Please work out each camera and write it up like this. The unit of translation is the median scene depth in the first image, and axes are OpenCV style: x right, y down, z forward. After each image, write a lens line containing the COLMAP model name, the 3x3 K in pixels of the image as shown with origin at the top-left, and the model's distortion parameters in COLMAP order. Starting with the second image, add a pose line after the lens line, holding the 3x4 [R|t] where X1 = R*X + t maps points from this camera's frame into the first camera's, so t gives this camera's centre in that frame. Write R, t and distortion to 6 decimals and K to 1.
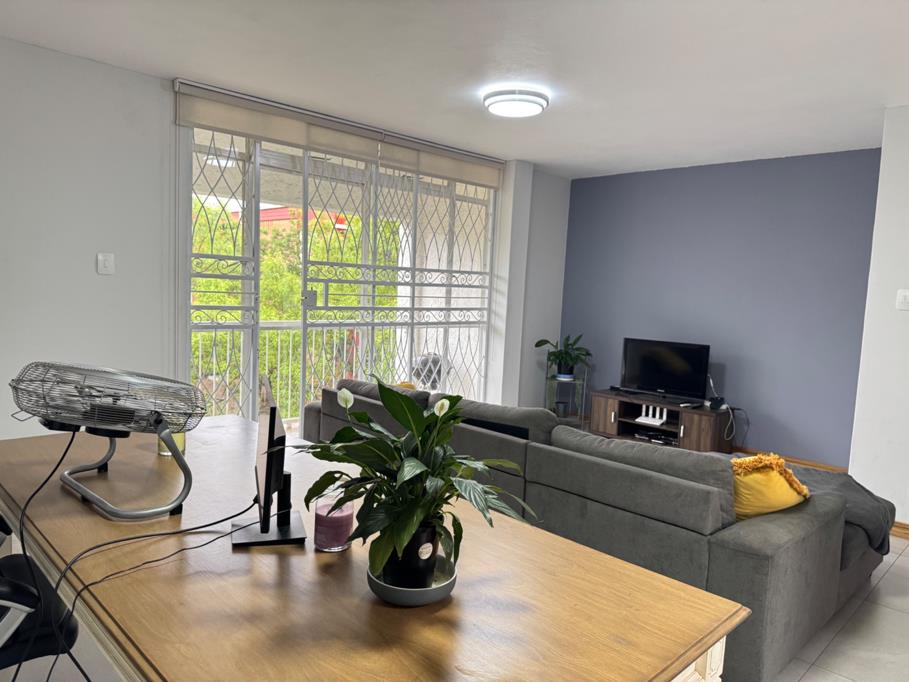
lens RADIAL K [[643.7, 0, 440.0], [0, 643.7, 353.0], [0, 0, 1]] dist [0.209829, -0.411264]
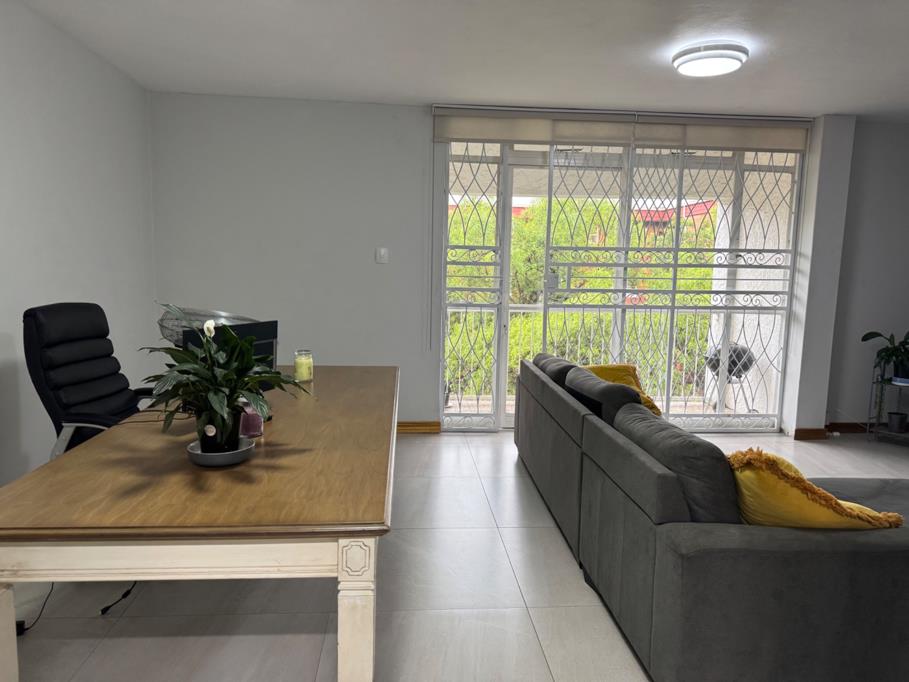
lens RADIAL K [[650.7, 0, 454.3], [0, 650.7, 351.3], [0, 0, 1]] dist [0.105021, -0.174183]
pose [[0.773065, 0.056611, -0.631796, 0.339173], [-0.053402, 0.998282, 0.024106, 0.013924], [0.632075, 0.015104, 0.774760, 0.051155]]
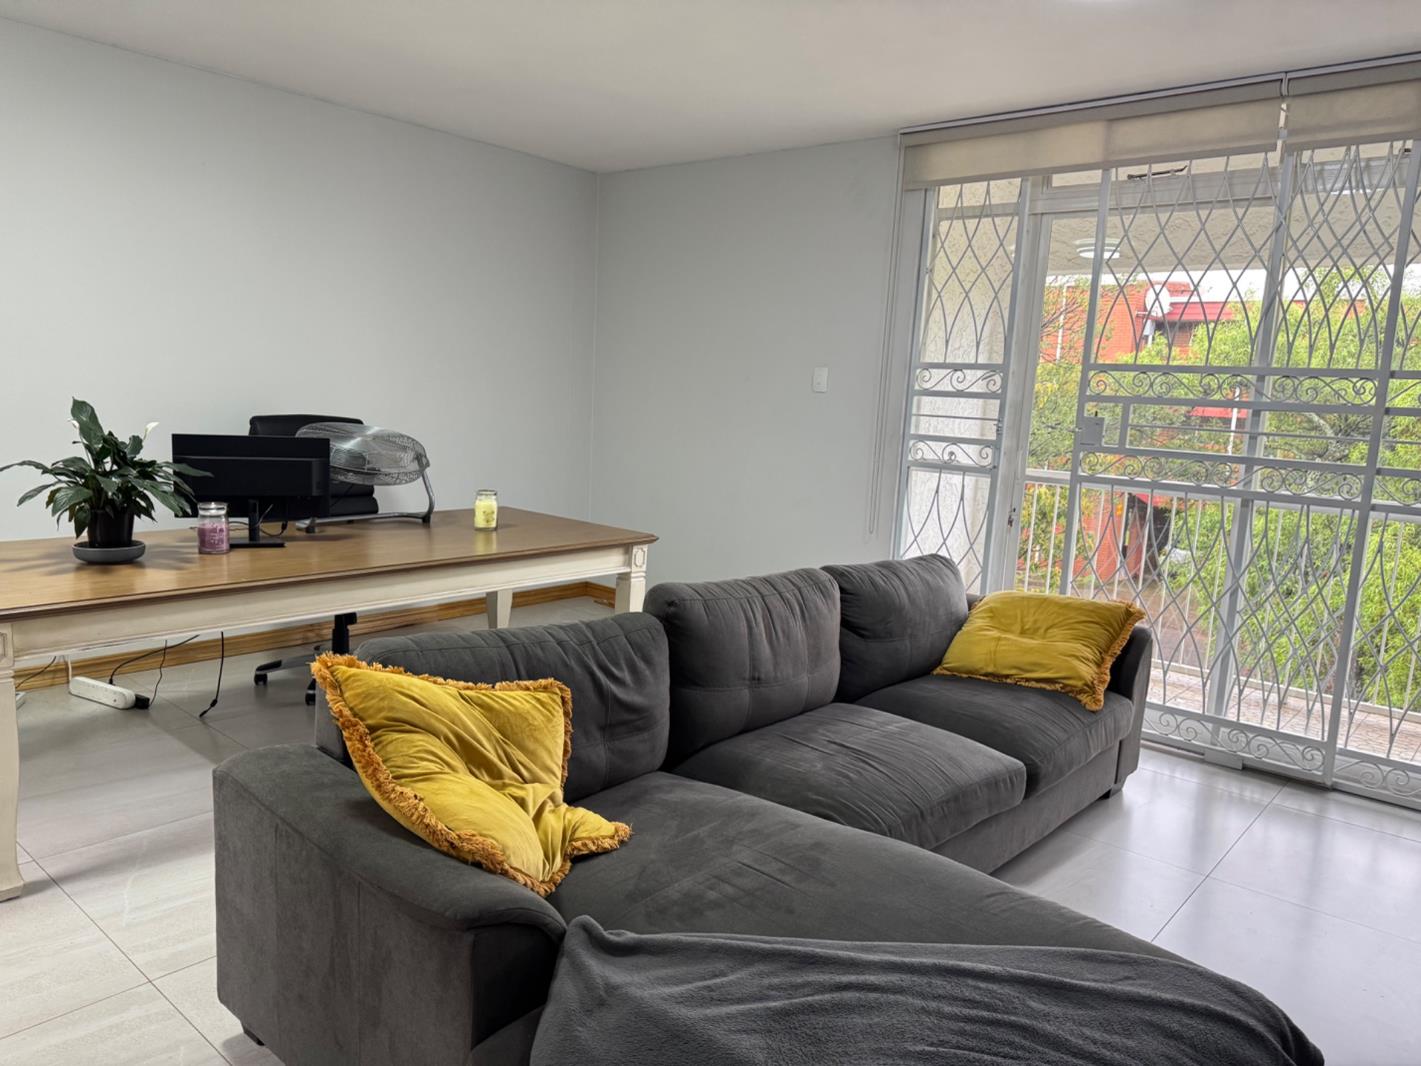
lens RADIAL K [[1005.7, 0, 679.0], [0, 1005.7, 530.9], [0, 0, 1]] dist [0.077514, -0.081494]
pose [[0.080729, 0.113481, -0.990255, 0.598147], [-0.142704, 0.984578, 0.101197, -0.034956], [0.986468, 0.133144, 0.095678, 0.532187]]
